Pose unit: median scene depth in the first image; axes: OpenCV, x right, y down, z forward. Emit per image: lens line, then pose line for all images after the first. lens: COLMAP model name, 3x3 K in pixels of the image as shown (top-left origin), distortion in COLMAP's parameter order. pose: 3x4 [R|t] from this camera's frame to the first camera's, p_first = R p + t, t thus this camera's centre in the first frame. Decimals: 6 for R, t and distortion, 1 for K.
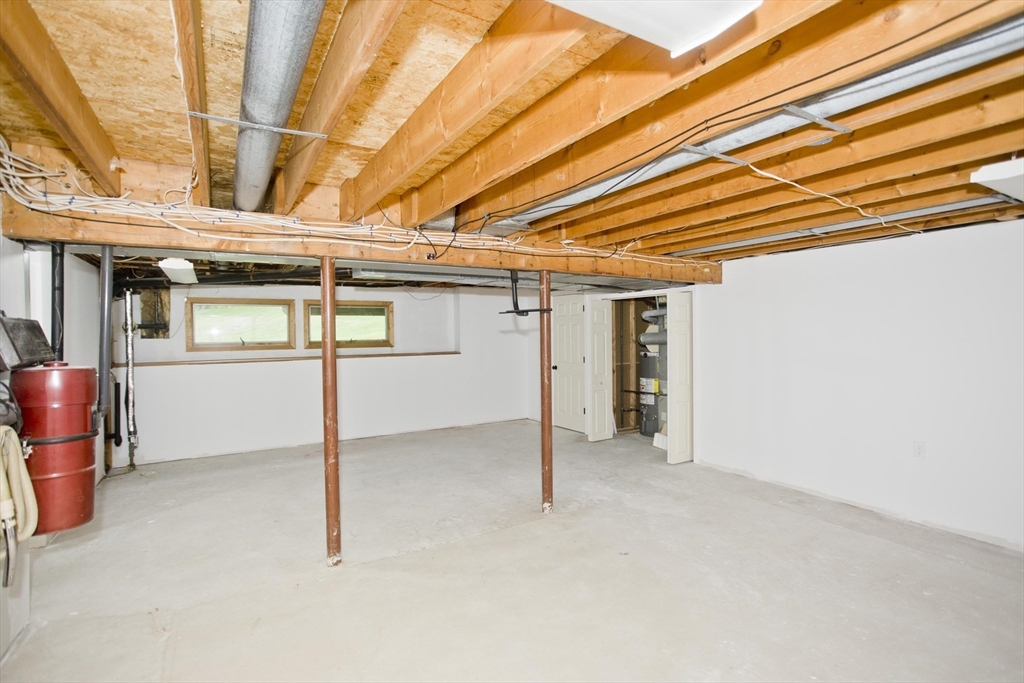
lens RADIAL K [[489.6, 0, 513.6], [0, 489.6, 338.0], [0, 0, 1]] dist [-0.055670, 0.034227]
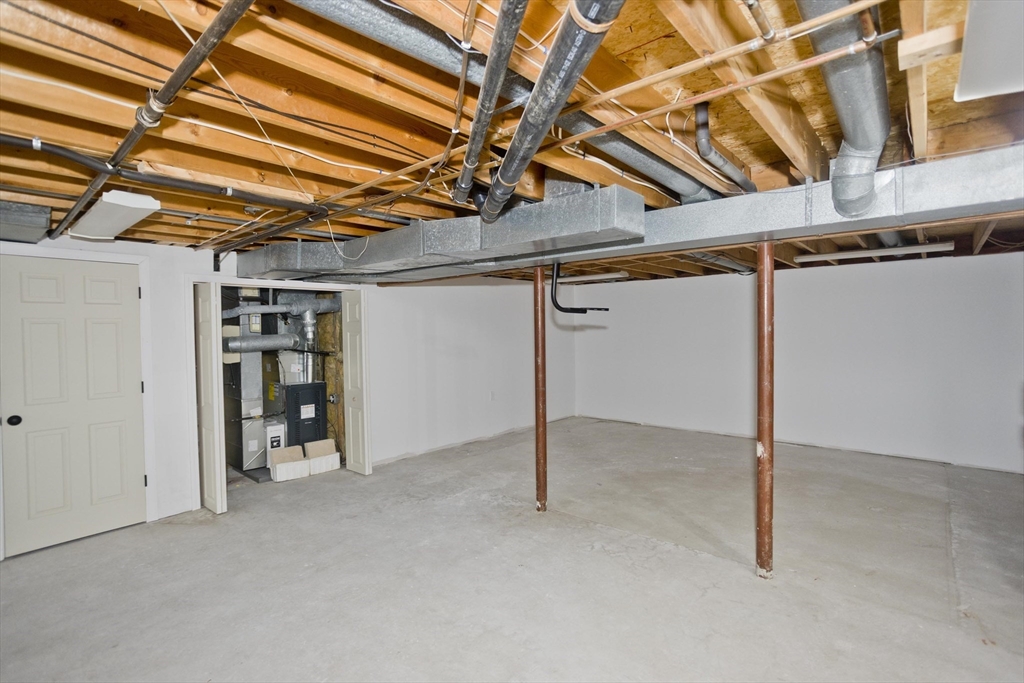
lens RADIAL K [[489.6, 0, 513.6], [0, 489.6, 338.0], [0, 0, 1]] dist [-0.055670, 0.034227]
pose [[-0.303832, -0.003067, 0.952721, -0.821958], [0.026787, 0.999572, 0.011760, -0.007798], [-0.952349, 0.029094, -0.303619, 1.286117]]
